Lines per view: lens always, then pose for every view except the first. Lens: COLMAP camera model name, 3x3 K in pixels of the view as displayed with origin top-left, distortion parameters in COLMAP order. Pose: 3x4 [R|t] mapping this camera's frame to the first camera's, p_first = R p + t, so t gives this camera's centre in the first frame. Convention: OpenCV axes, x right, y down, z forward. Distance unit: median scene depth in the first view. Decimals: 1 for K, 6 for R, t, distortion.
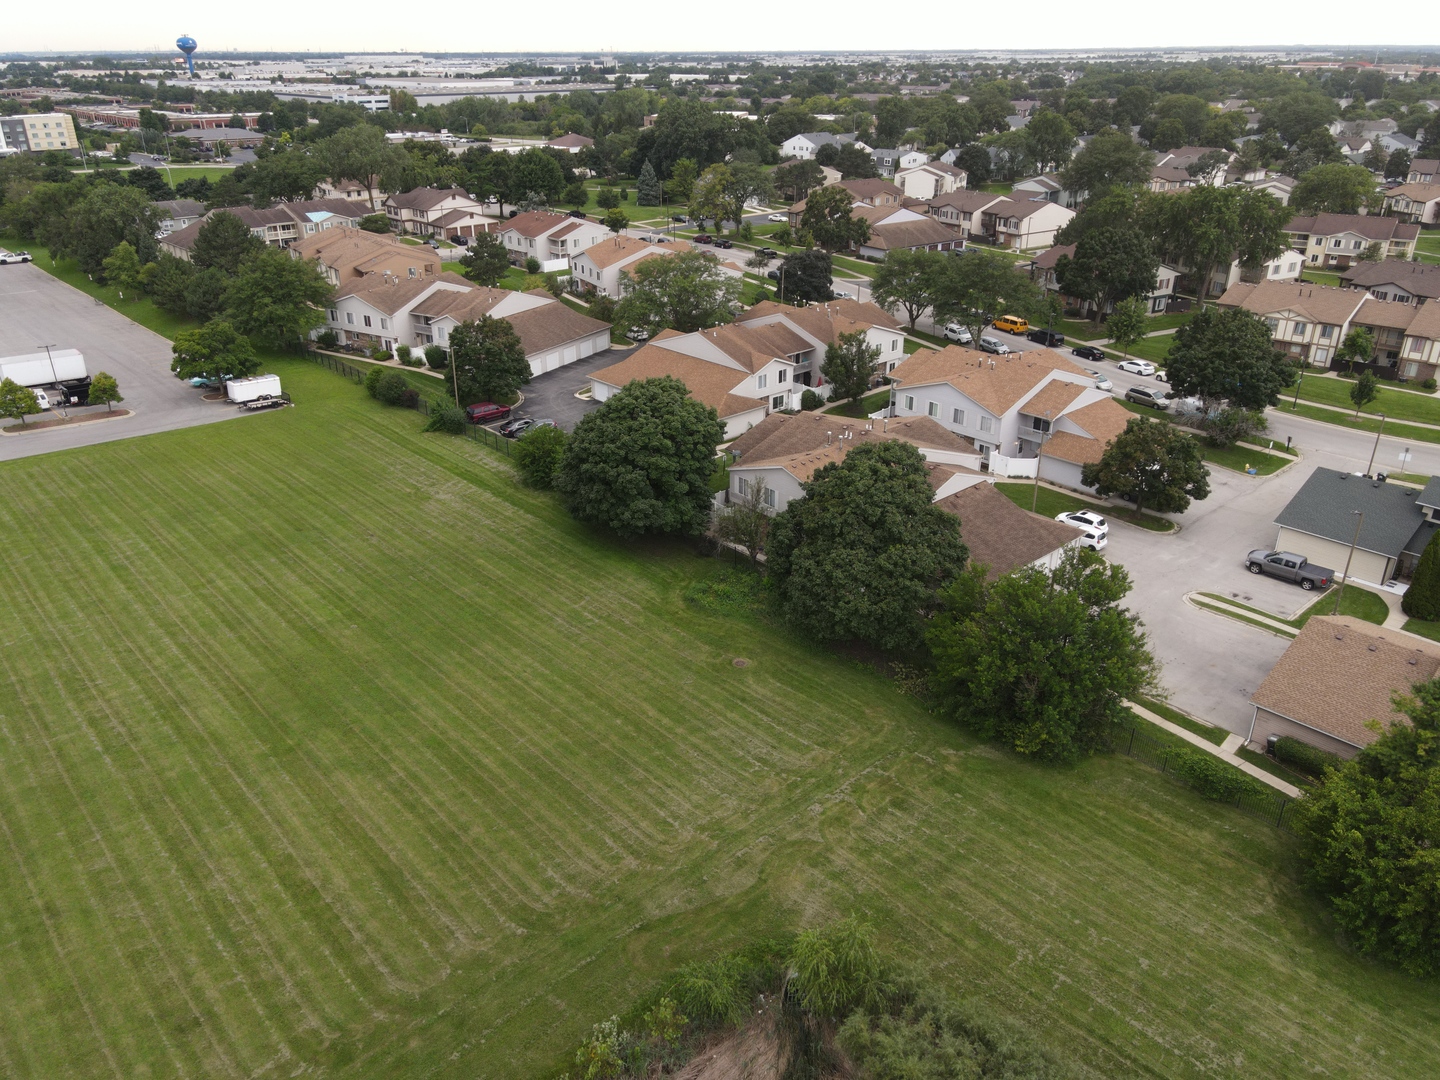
lens RADIAL K [[1059.9, 0, 720.0], [0, 1059.9, 540.0], [0, 0, 1]] dist [-0.026190, 0.075353]
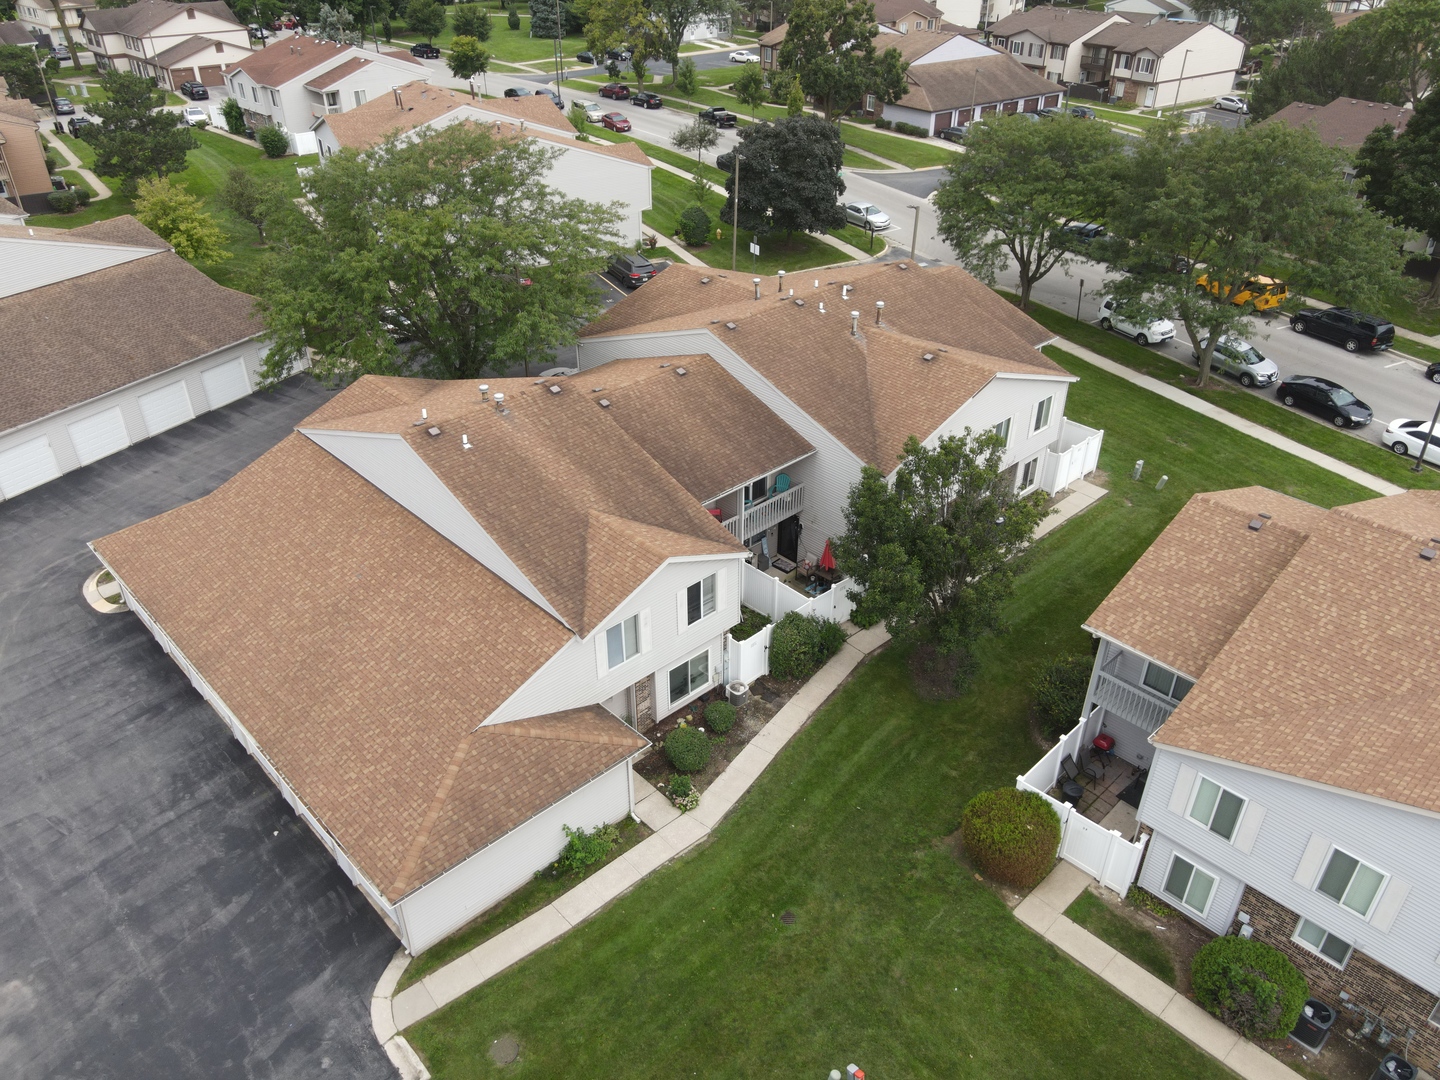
lens RADIAL K [[1073.4, 0, 720.0], [0, 1073.4, 540.0], [0, 0, 1]] dist [0.016296, 0.003148]
pose [[0.999815, -0.006448, 0.018143, 0.033057], [0.004282, 0.993125, 0.116983, -0.114319], [-0.018773, -0.116884, 0.992968, 0.402692]]
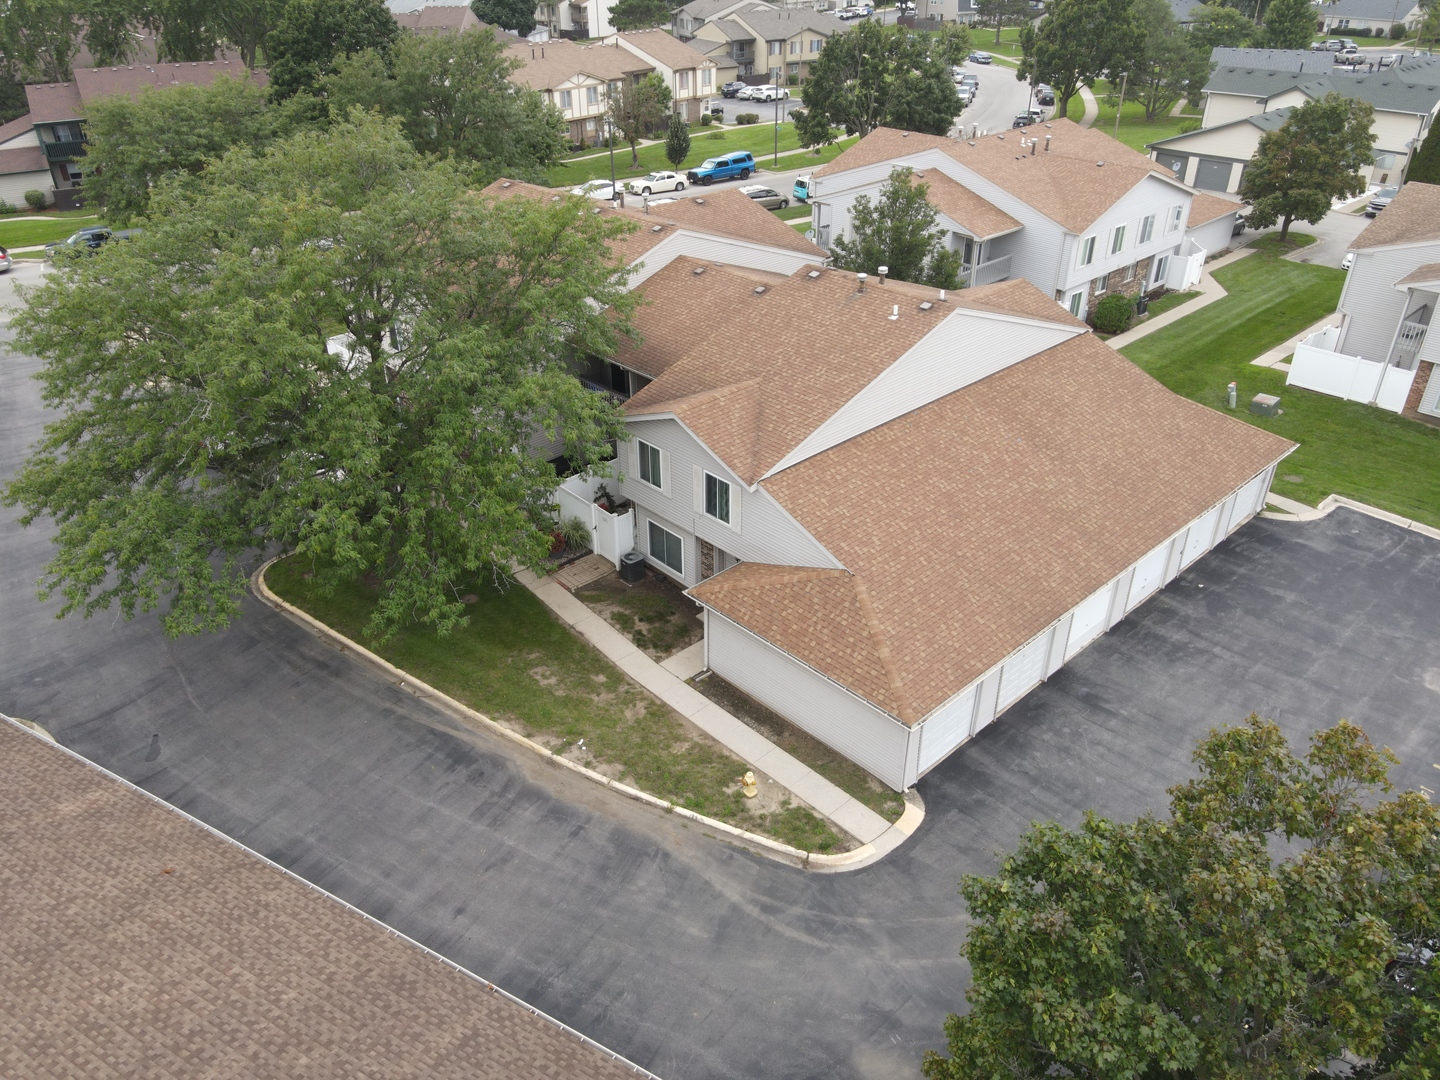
lens RADIAL K [[1059.9, 0, 720.0], [0, 1059.9, 540.0], [0, 0, 1]] dist [-0.026190, 0.075353]
pose [[-0.020331, -0.507991, 0.861122, -0.167916], [0.432827, 0.771933, 0.465596, -0.174489], [-0.901248, 0.382183, 0.204178, 0.581143]]
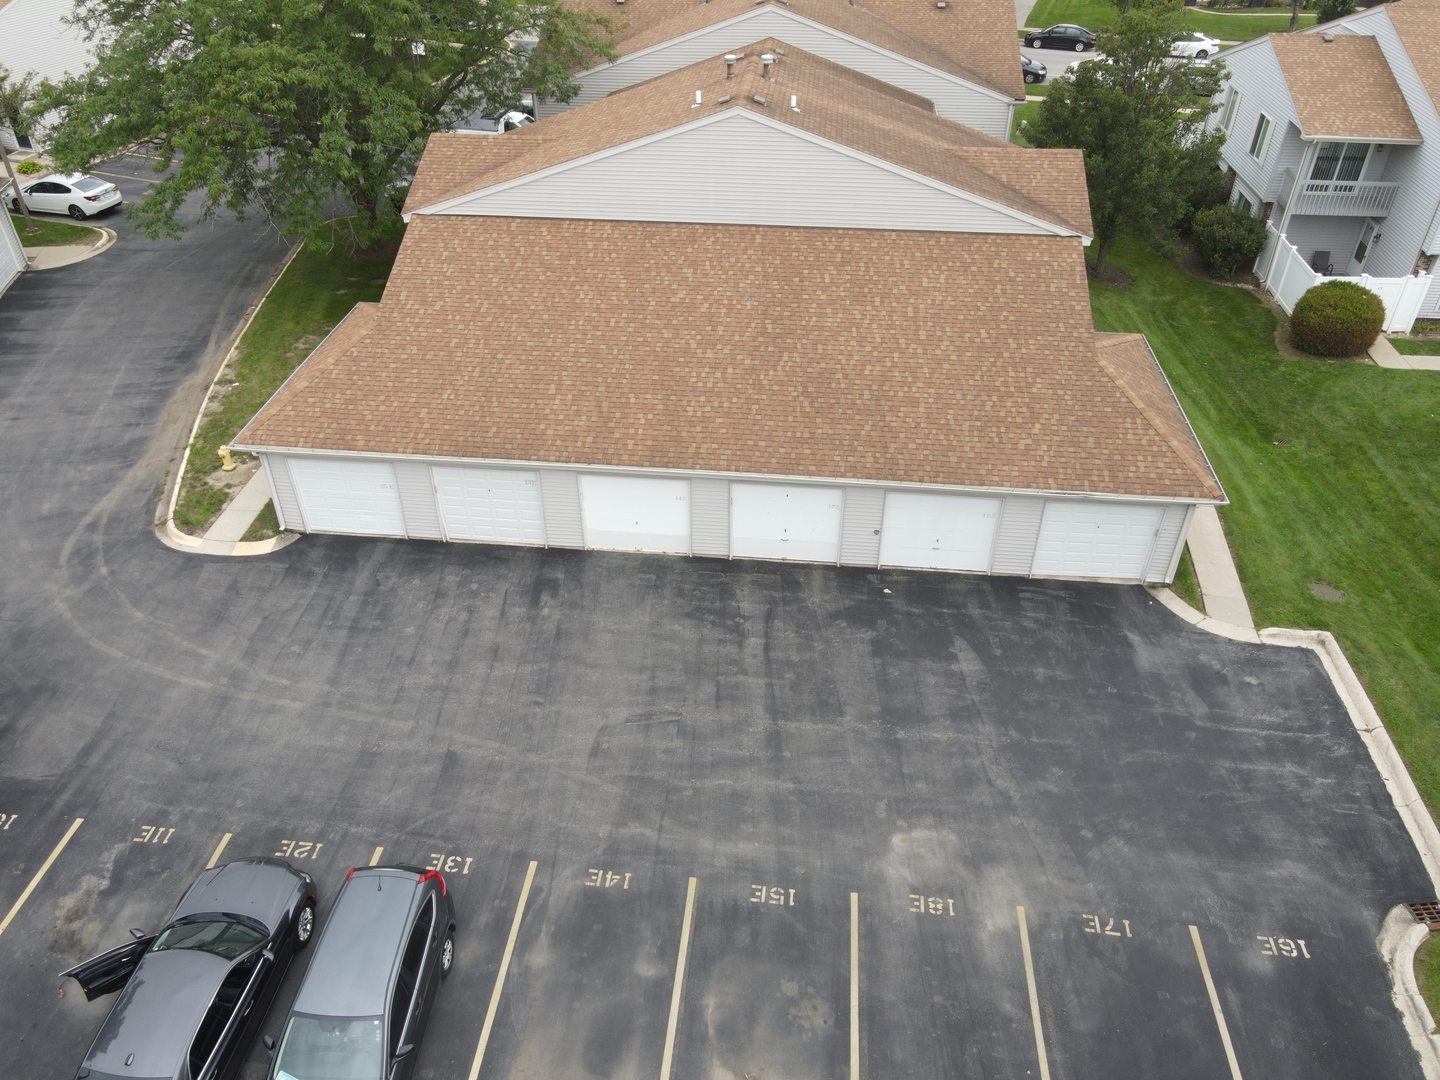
lens RADIAL K [[1059.9, 0, 720.0], [0, 1059.9, 540.0], [0, 0, 1]] dist [-0.026190, 0.075353]
pose [[0.742239, -0.395678, 0.540852, -0.102619], [0.284744, 0.916812, 0.279957, -0.099939], [-0.606632, -0.053791, 0.793161, 0.466410]]
